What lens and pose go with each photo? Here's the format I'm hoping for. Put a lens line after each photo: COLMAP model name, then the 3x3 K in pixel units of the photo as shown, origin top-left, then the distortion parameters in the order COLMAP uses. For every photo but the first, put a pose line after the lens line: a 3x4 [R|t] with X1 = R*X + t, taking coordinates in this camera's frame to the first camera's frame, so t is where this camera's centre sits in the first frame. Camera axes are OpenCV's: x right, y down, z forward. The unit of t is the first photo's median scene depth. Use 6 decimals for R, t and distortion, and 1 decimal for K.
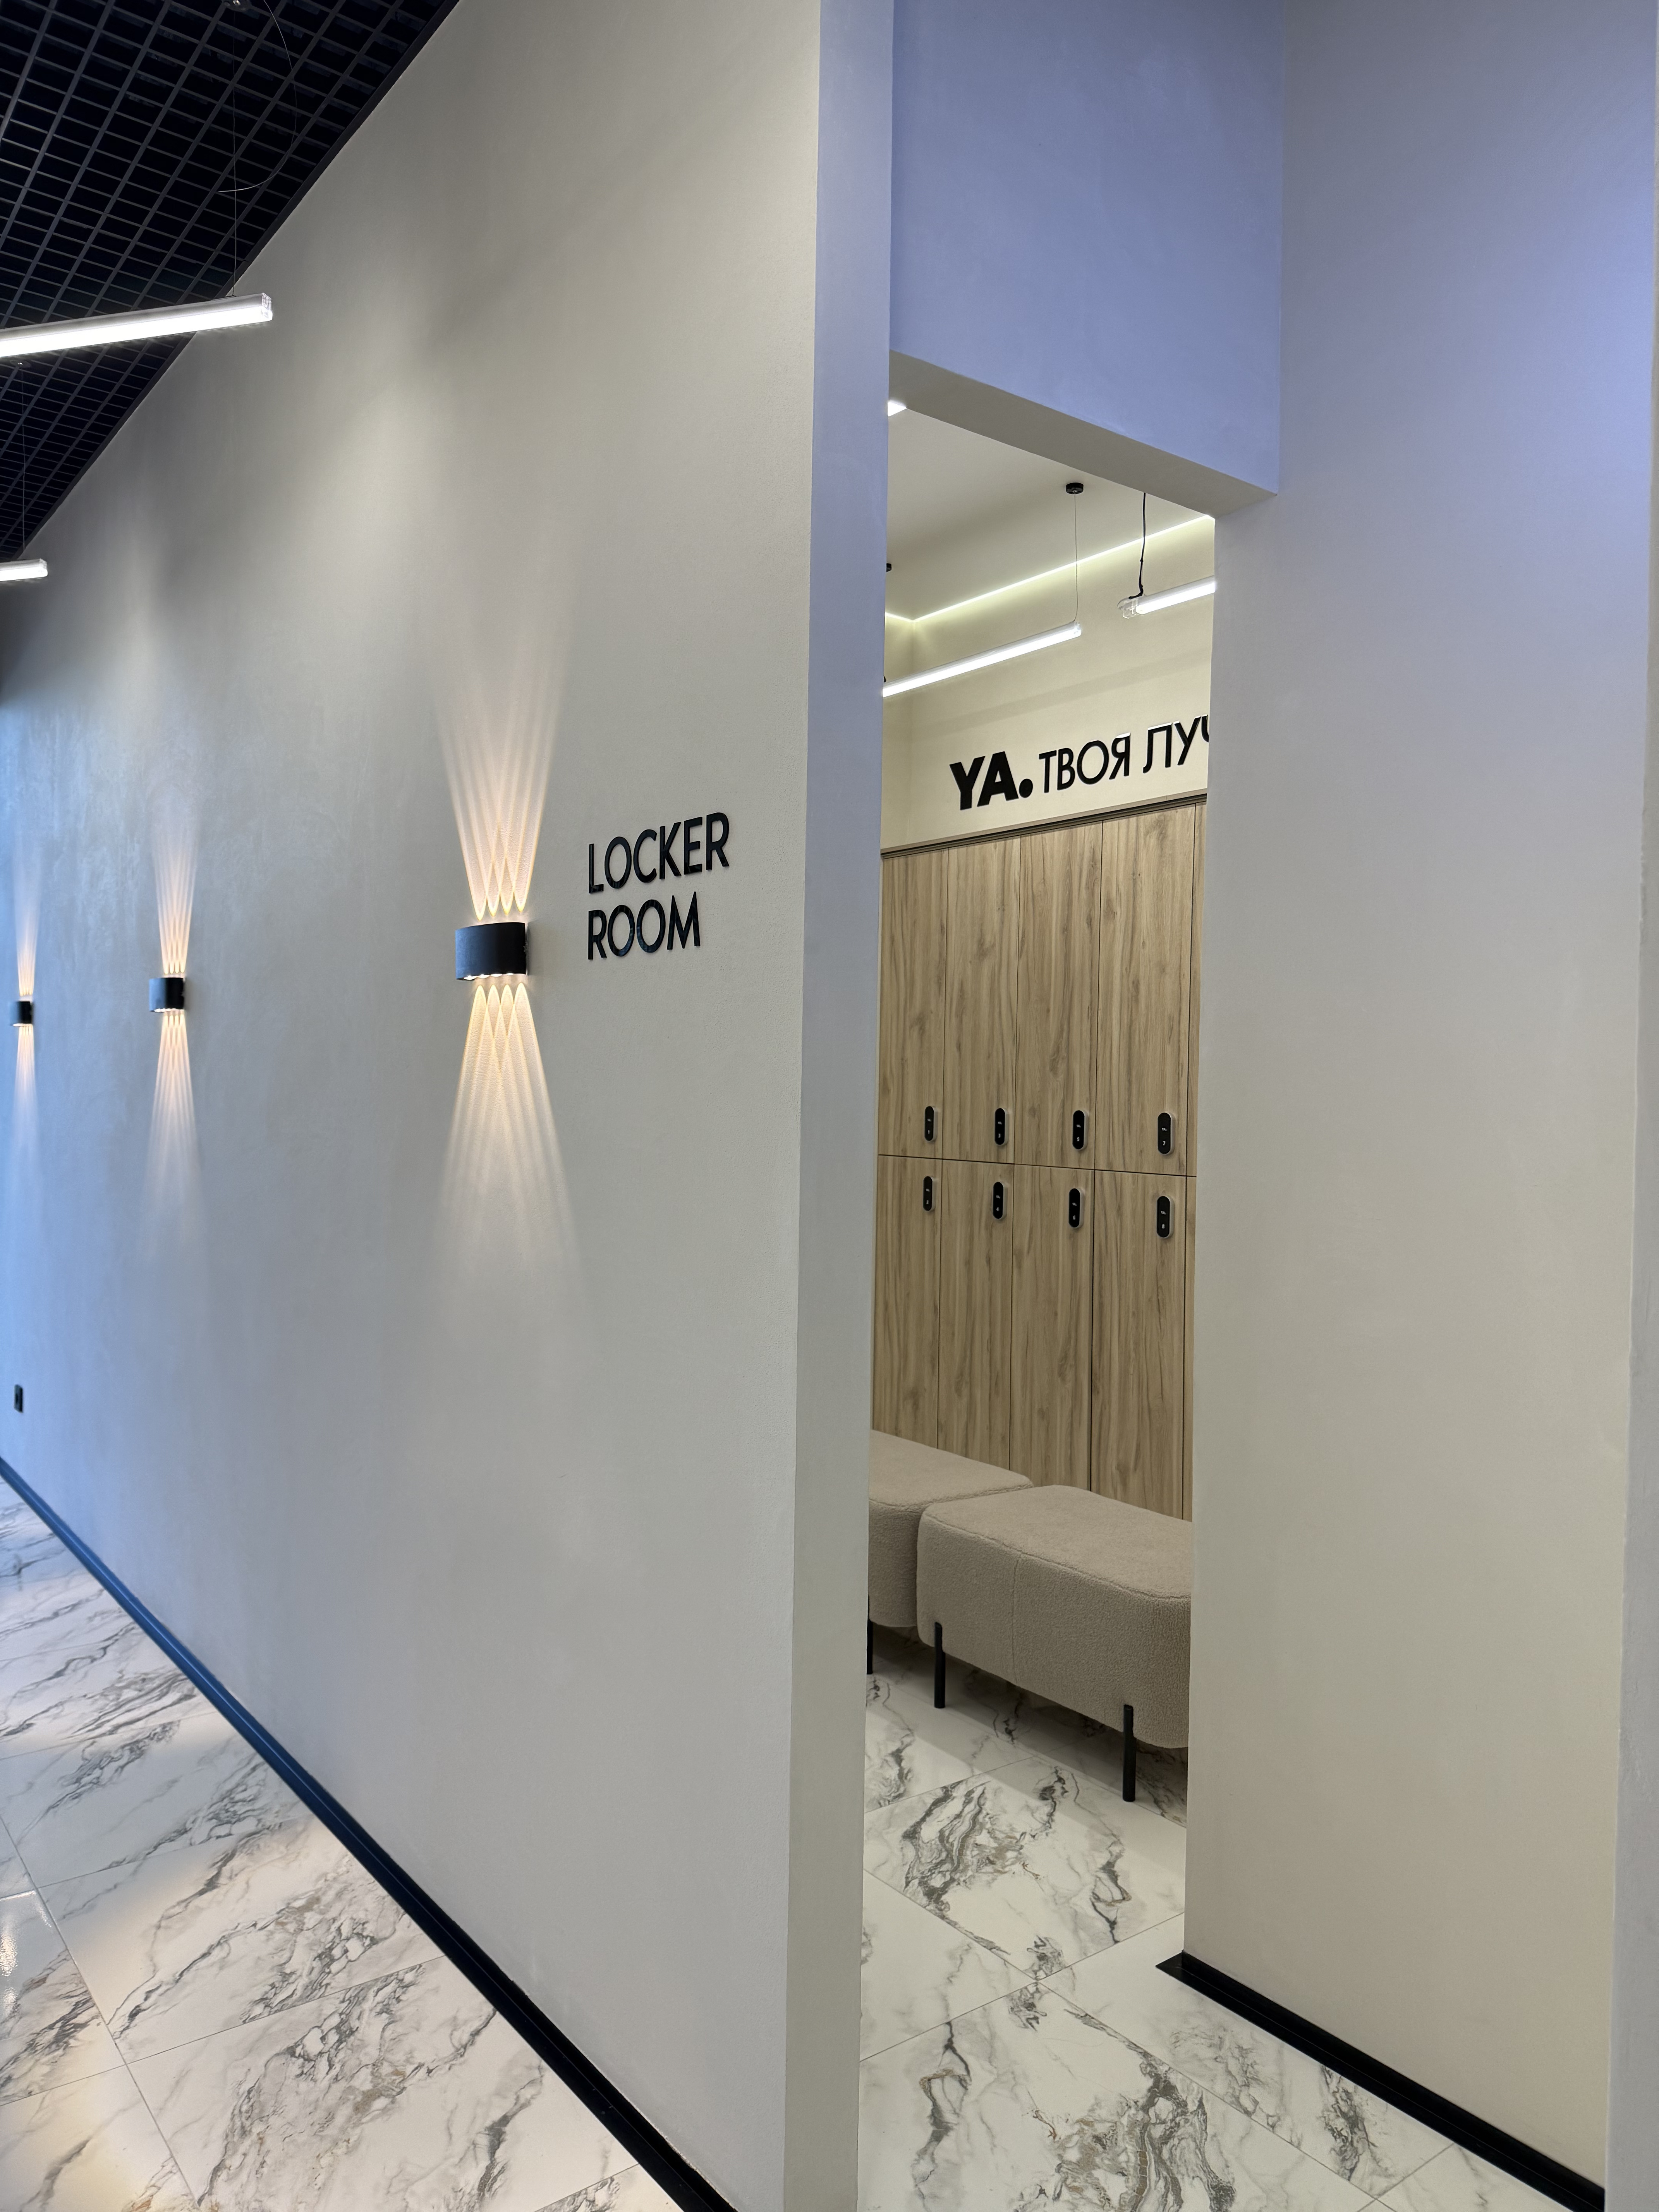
lens RADIAL K [[1564.4, 0, 841.5], [0, 1564.4, 1113.1], [0, 0, 1]] dist [0.152314, -0.299171]
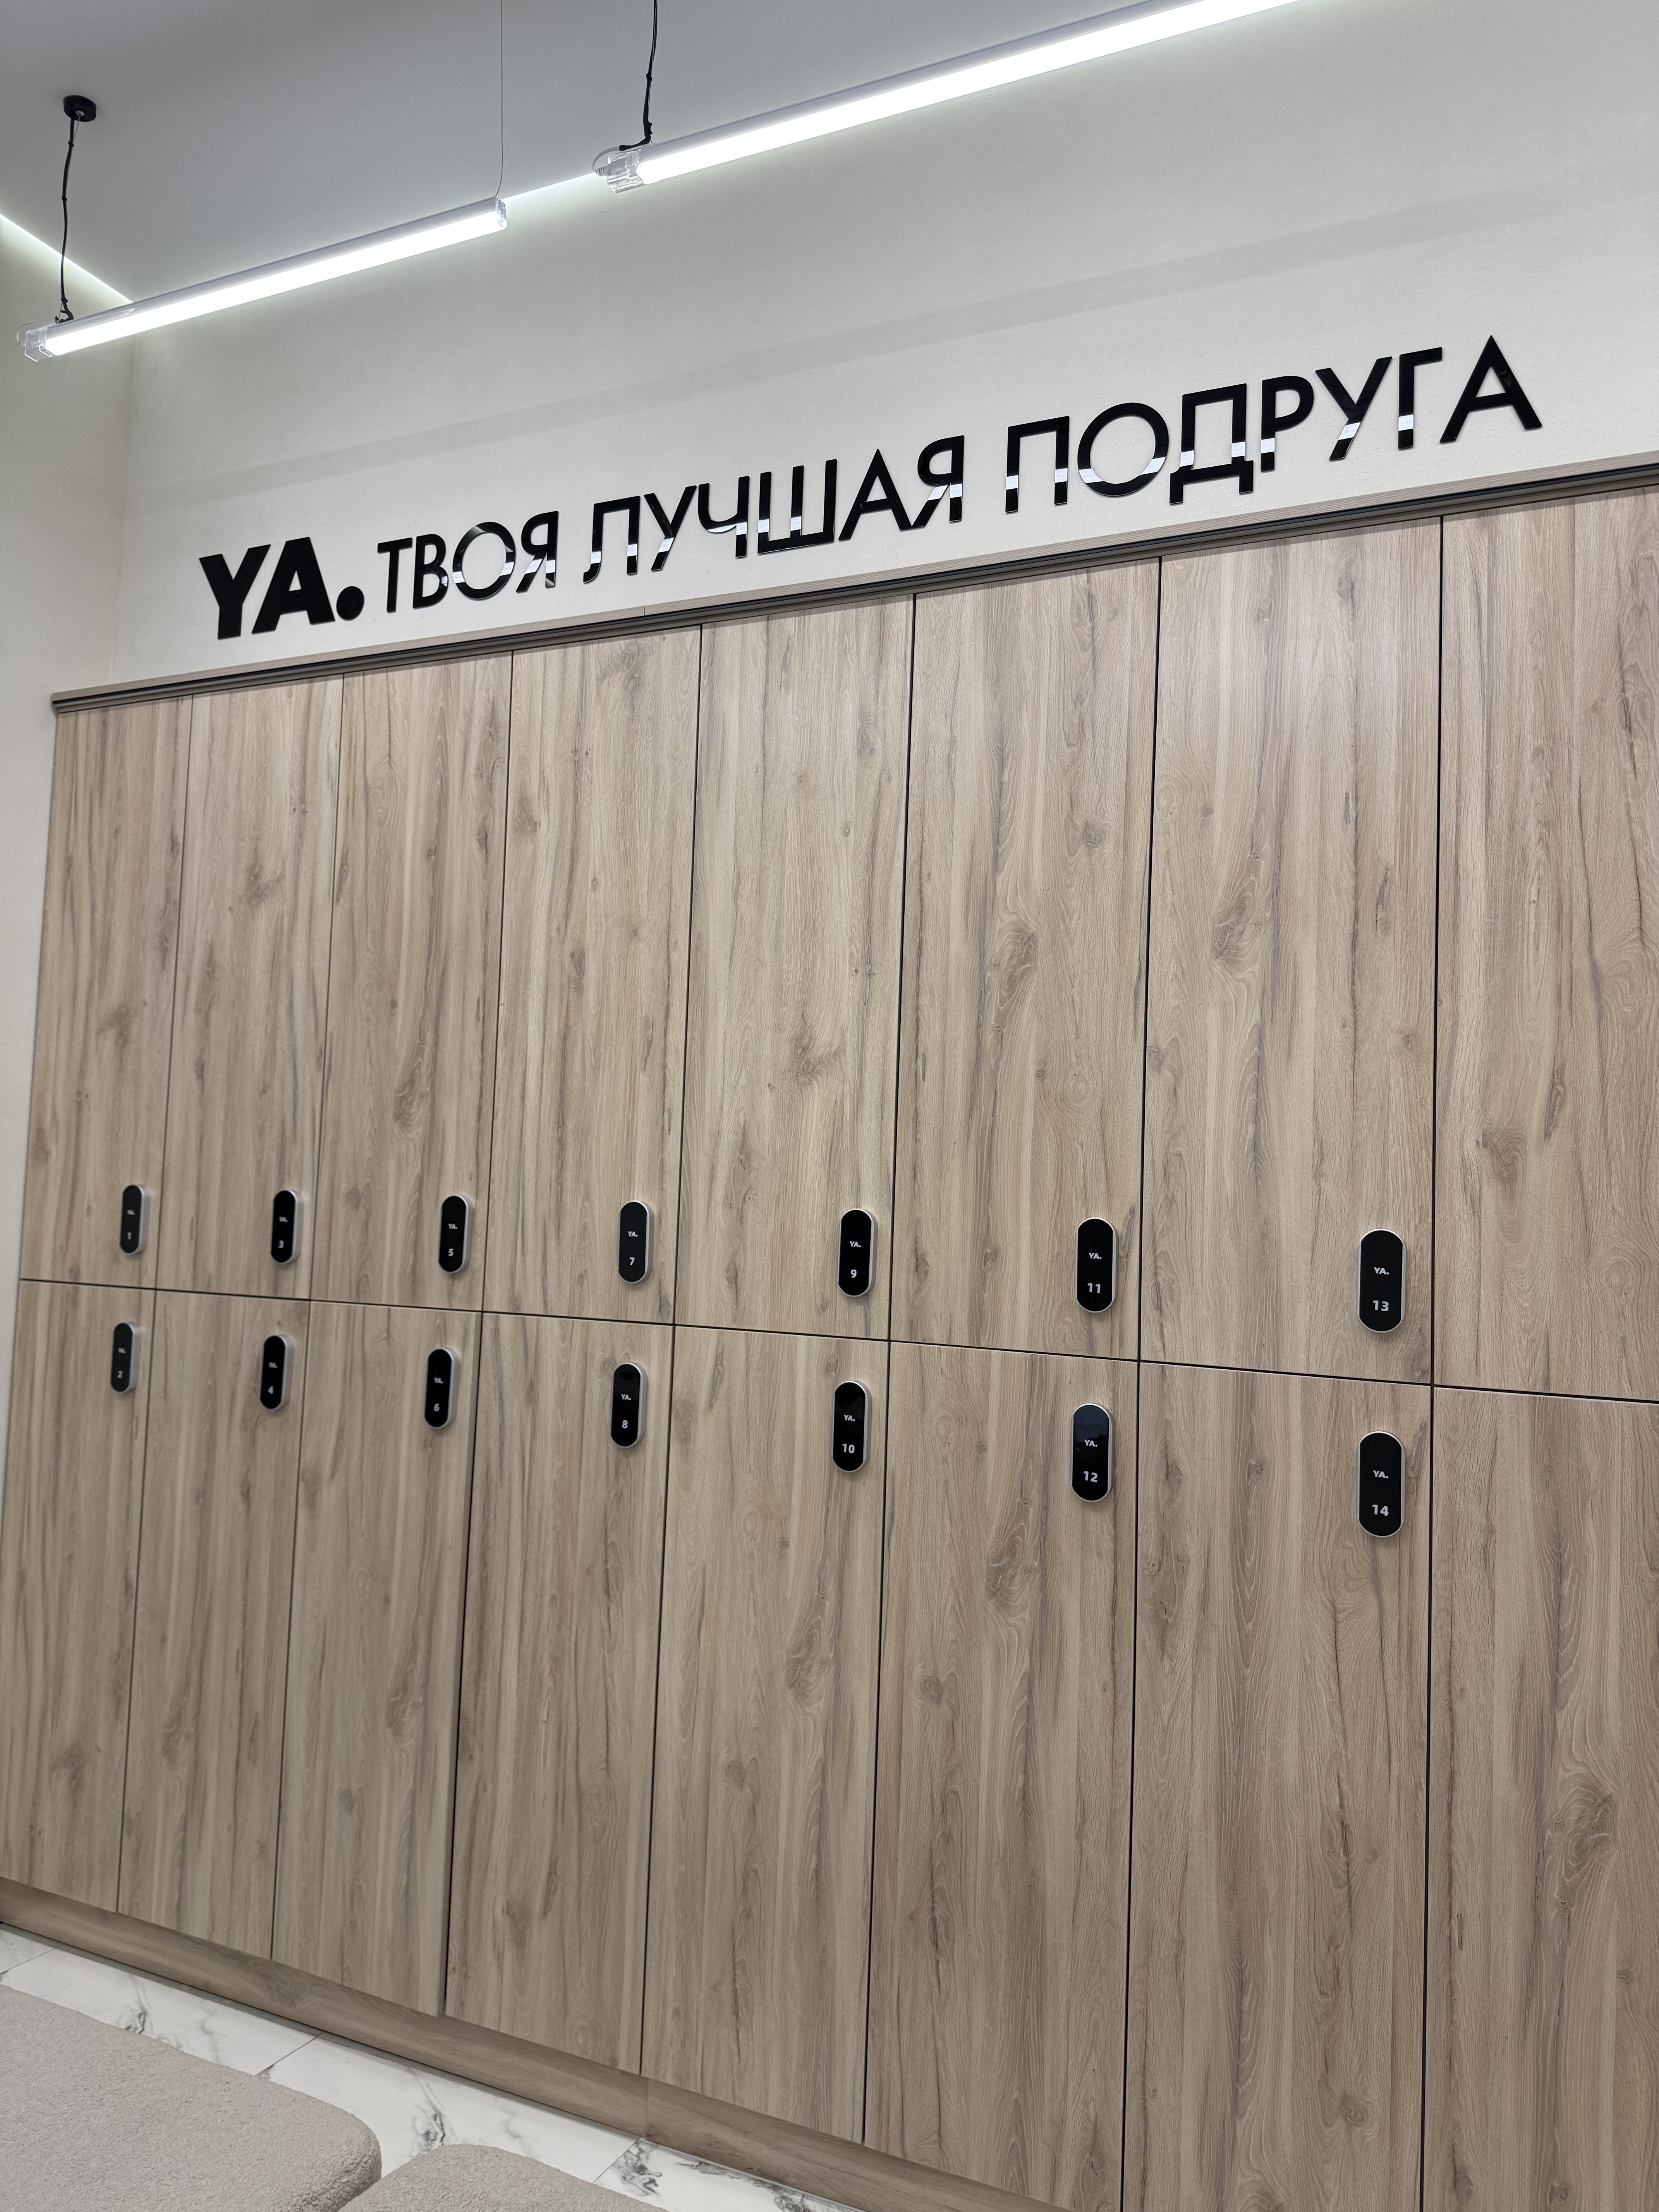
lens RADIAL K [[1564.4, 0, 841.5], [0, 1564.4, 1113.1], [0, 0, 1]] dist [0.152314, -0.299171]
pose [[0.890498, 0.042819, 0.452969, 0.027760], [-0.014646, 0.997743, -0.065525, 0.003022], [-0.454752, 0.051716, 0.889115, 0.465051]]
